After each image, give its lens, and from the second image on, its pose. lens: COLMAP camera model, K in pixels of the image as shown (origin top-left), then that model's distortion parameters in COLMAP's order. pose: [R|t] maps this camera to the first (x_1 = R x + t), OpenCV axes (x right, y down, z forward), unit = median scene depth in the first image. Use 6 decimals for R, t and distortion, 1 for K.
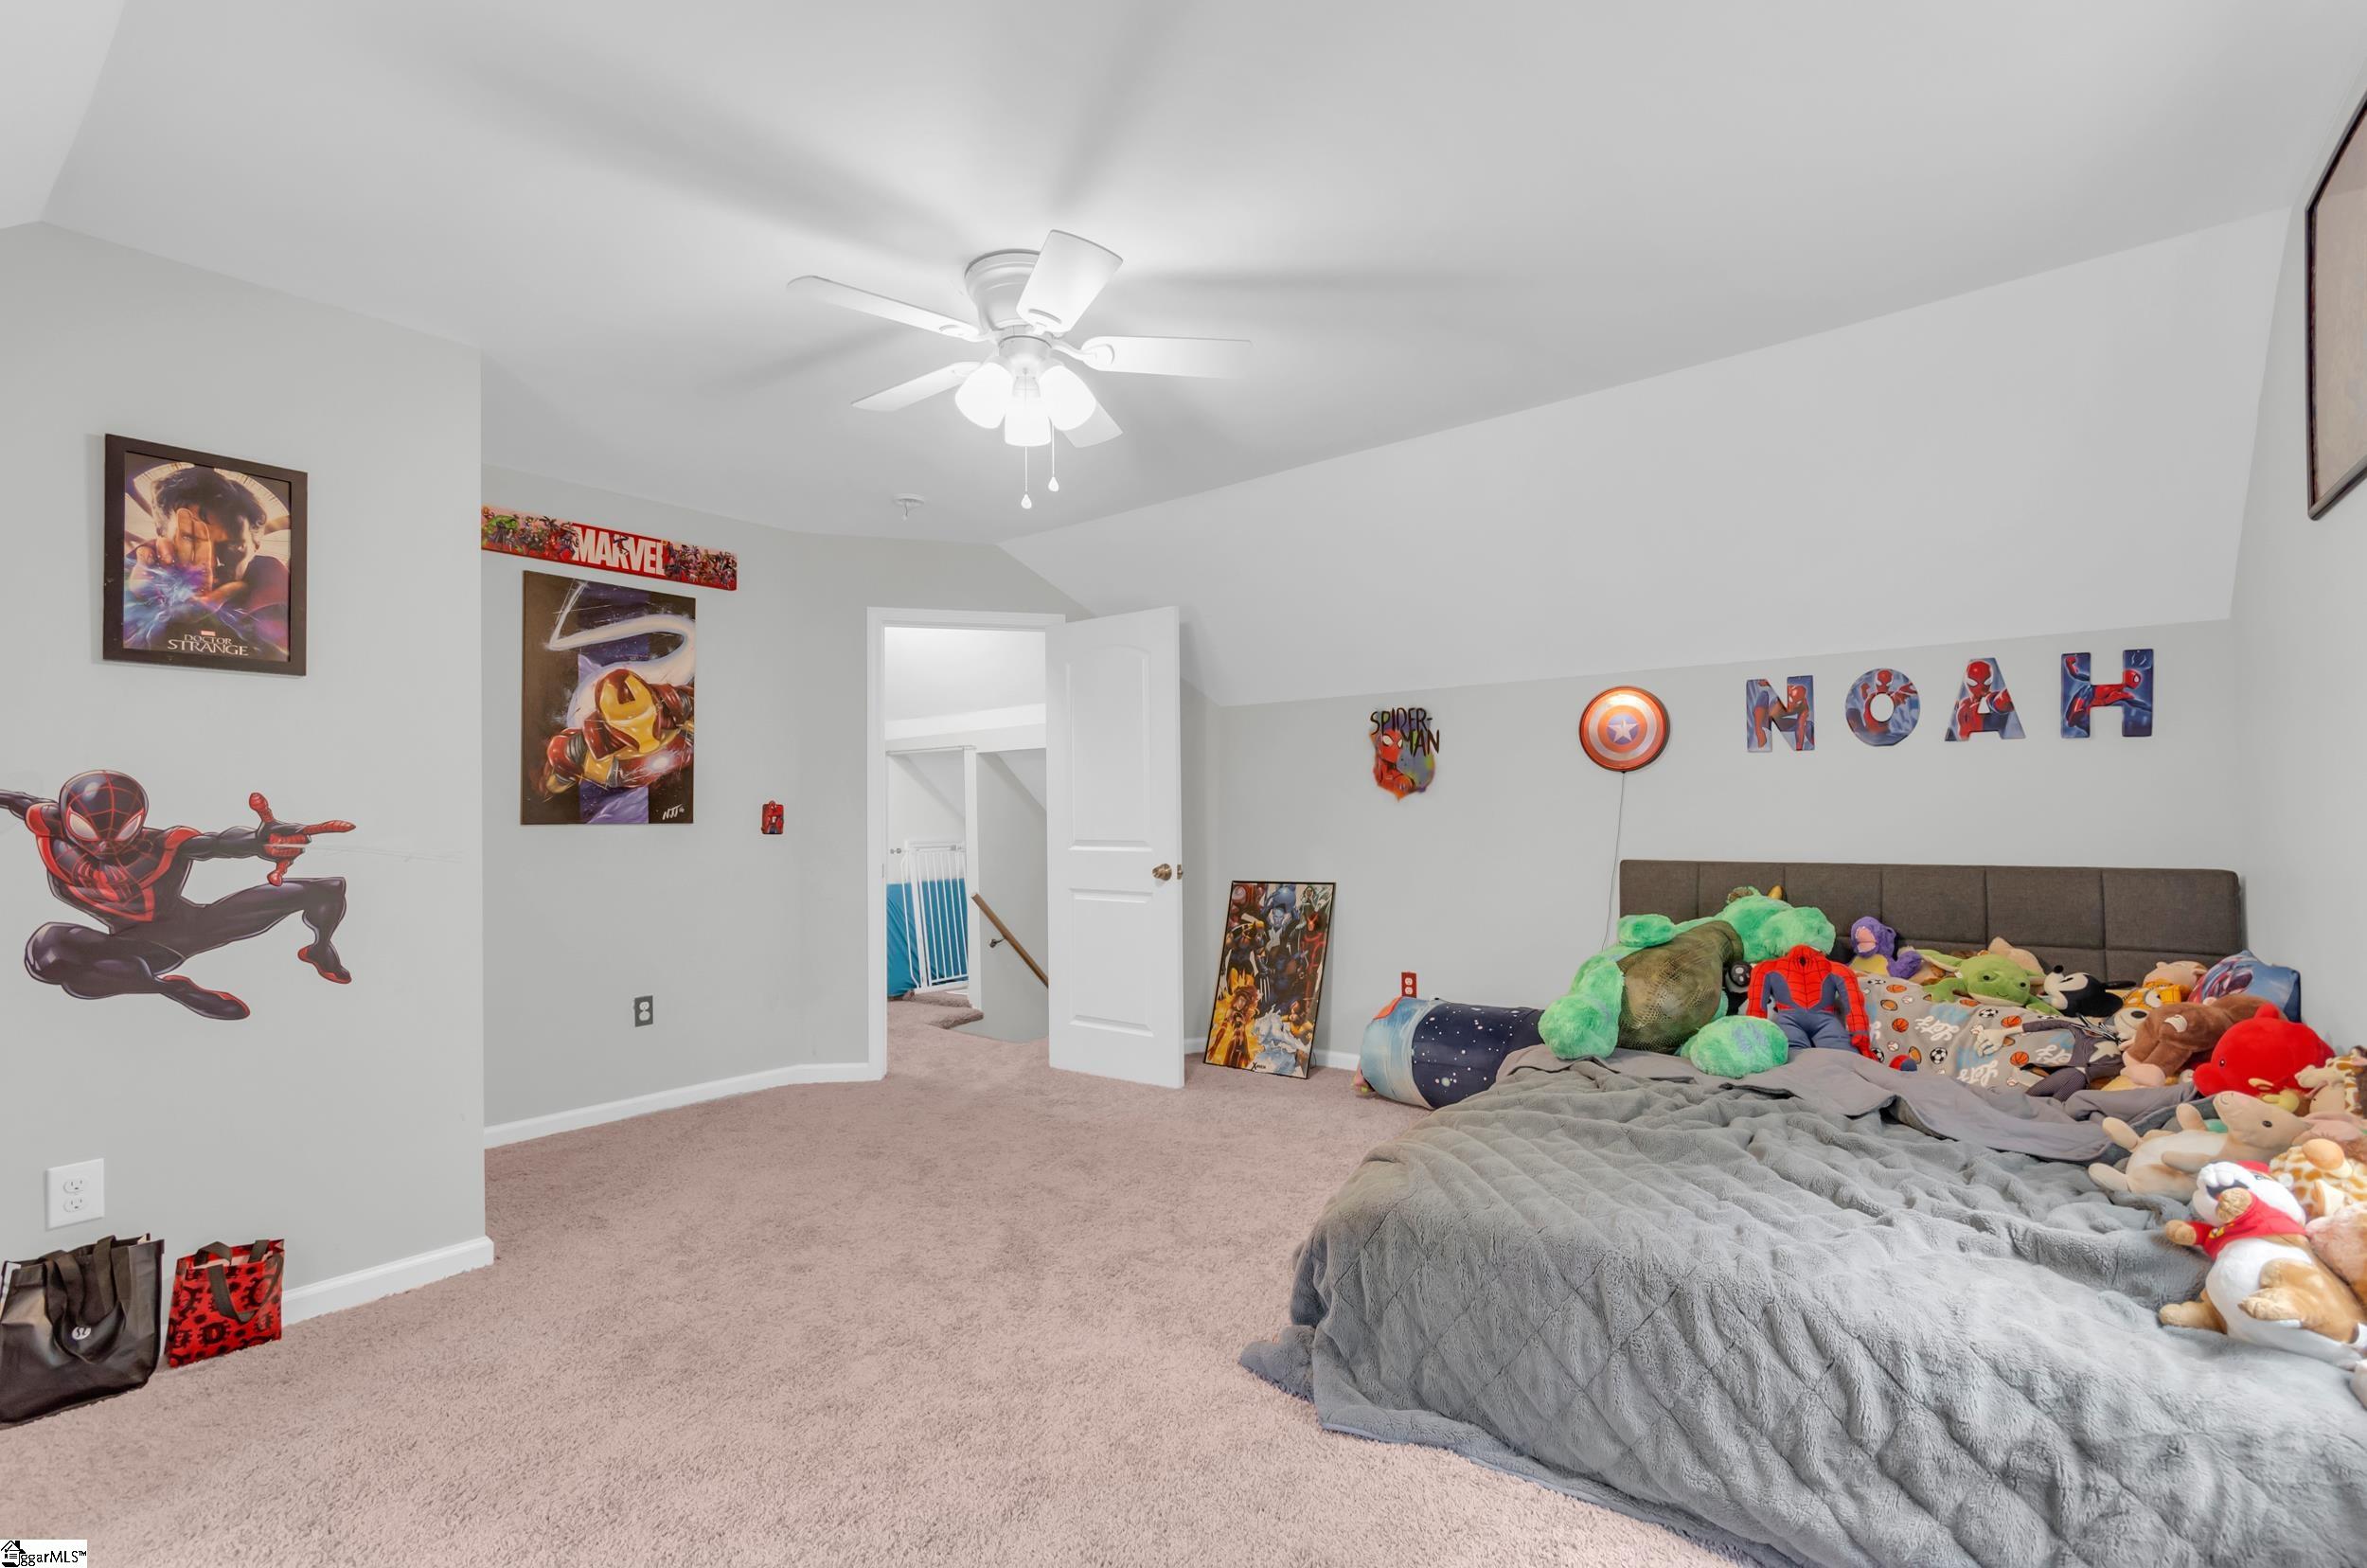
lens RADIAL K [[1049.1, 0, 1237.9], [0, 1049.1, 816.8], [0, 0, 1]] dist [-0.000220, 0.002575]
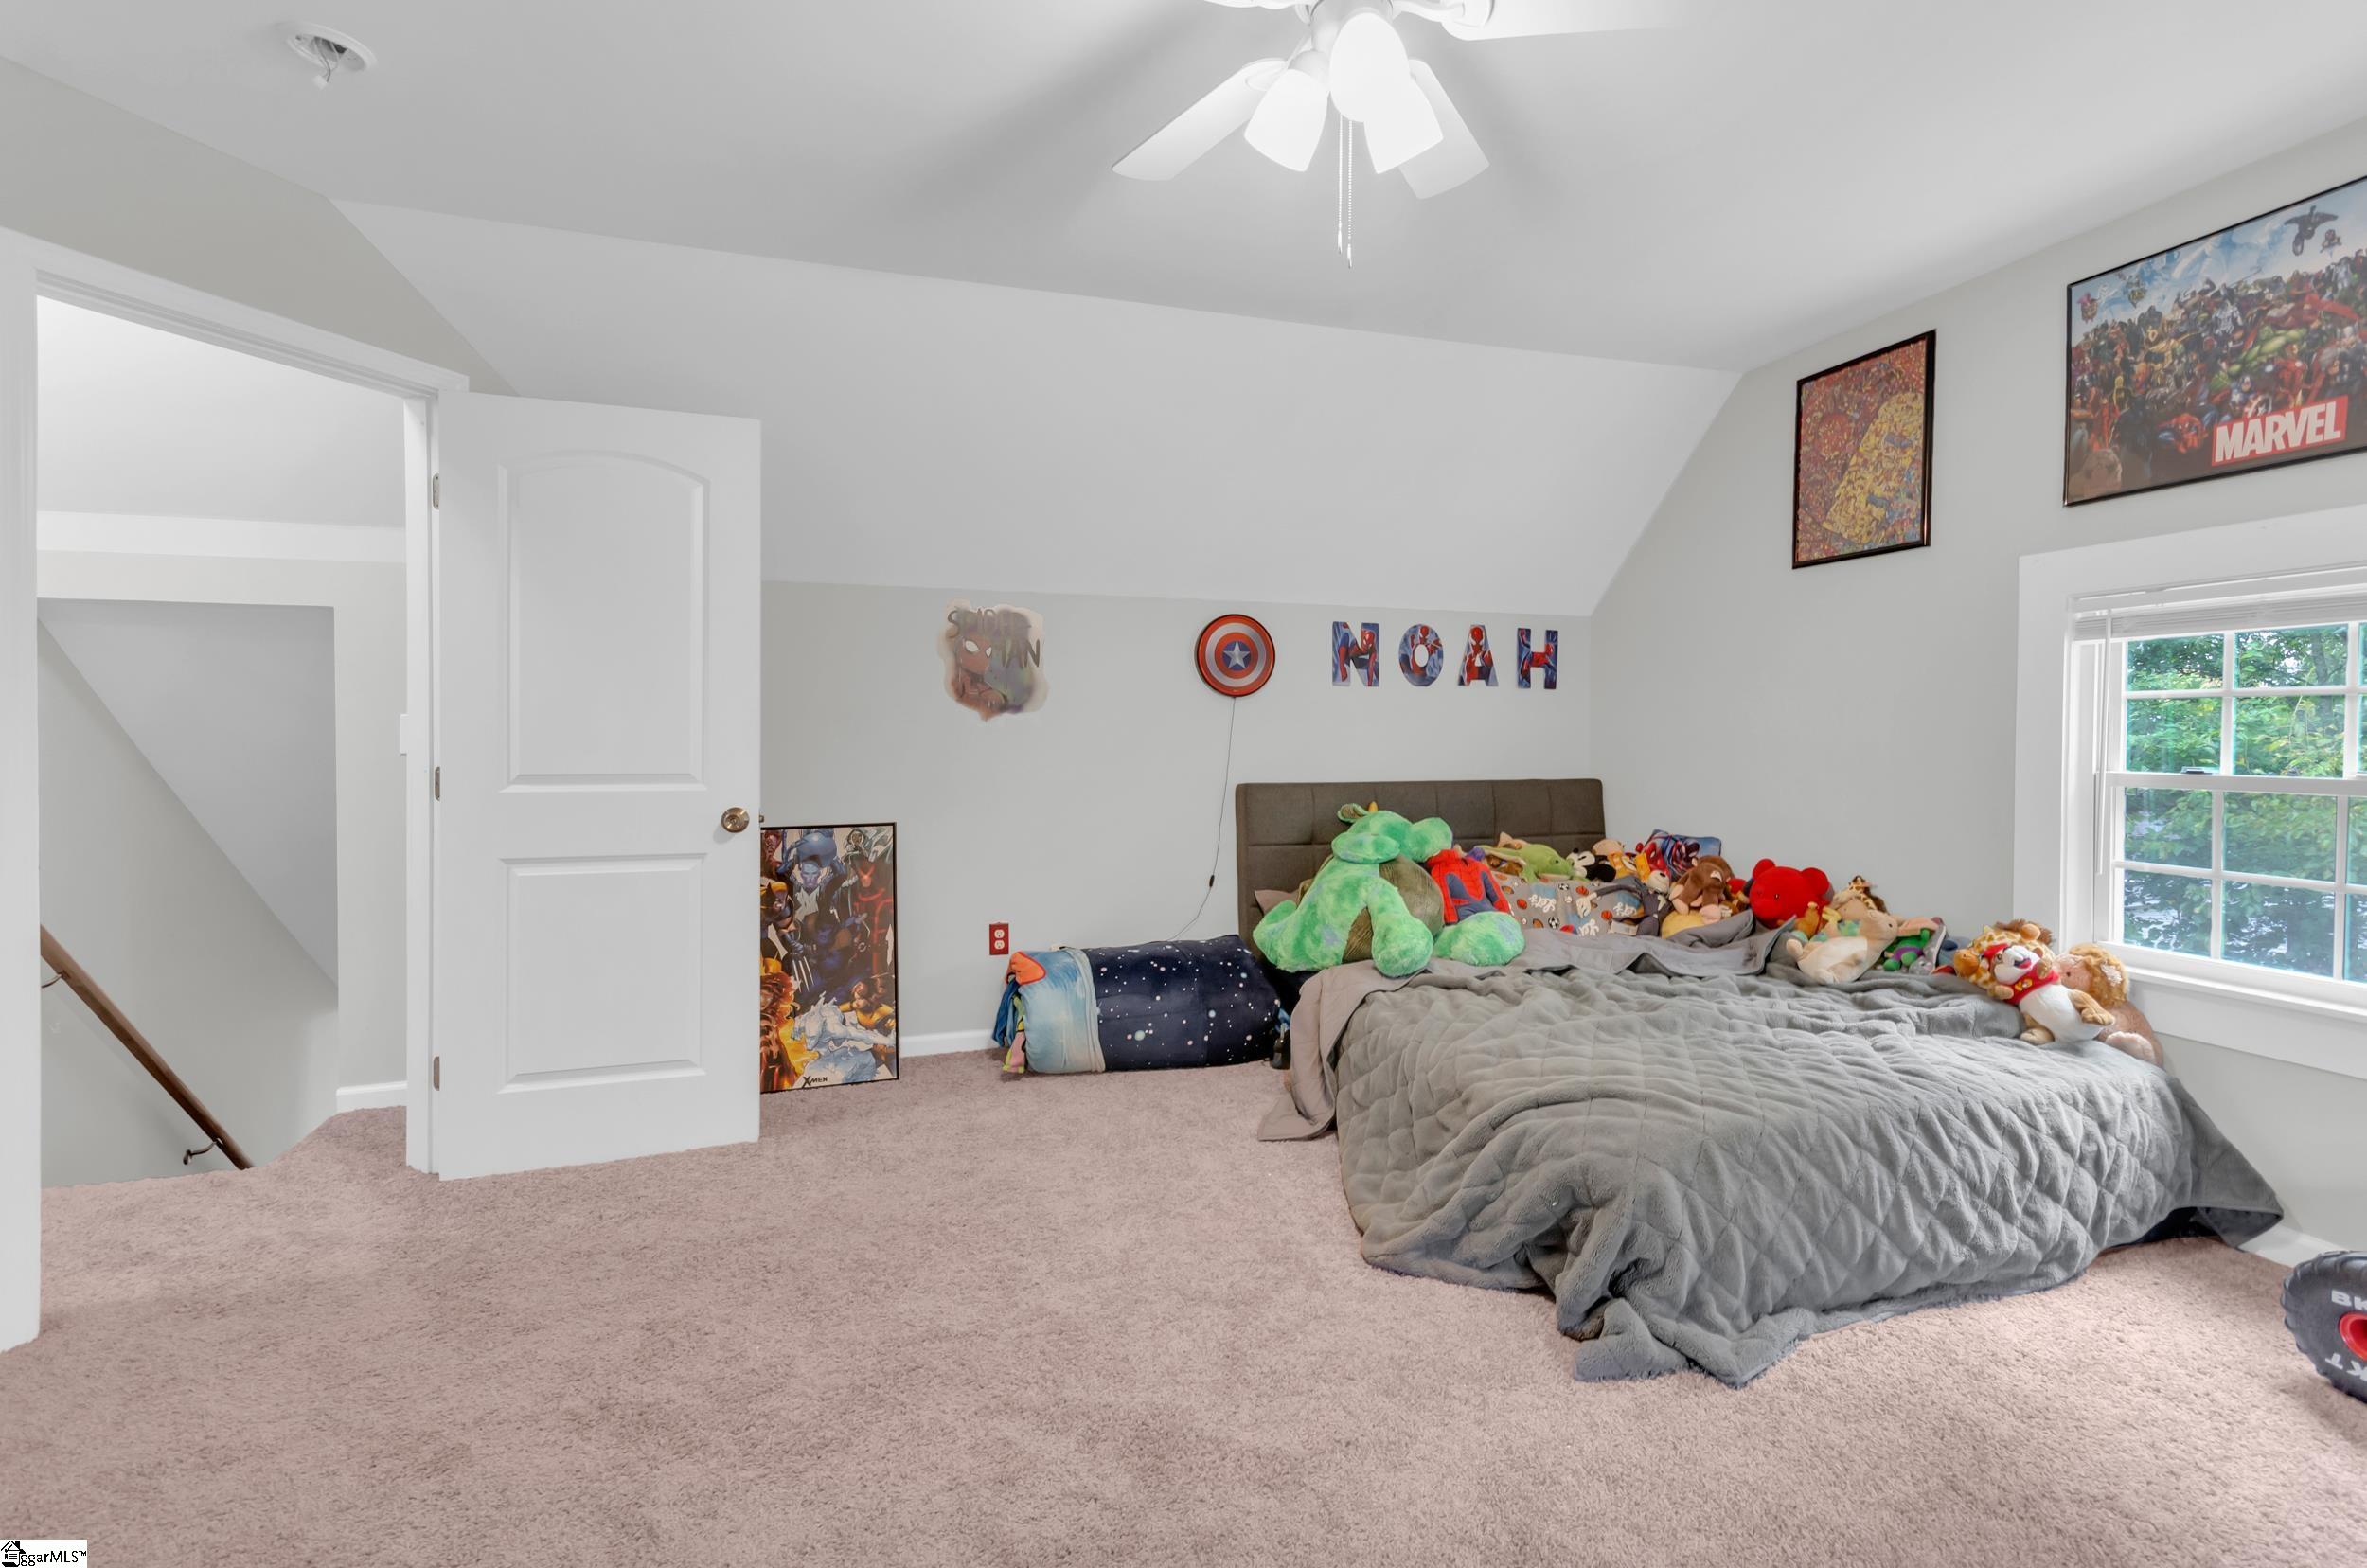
lens RADIAL K [[1049.1, 0, 1190.3], [0, 1049.1, 765.3], [0, 0, 1]] dist [-0.000220, 0.002575]
pose [[0.582335, -0.013114, 0.812843, -0.534608], [-0.007901, 0.999731, 0.021789, 0.001489], [-0.812911, -0.019110, 0.582075, 0.470103]]
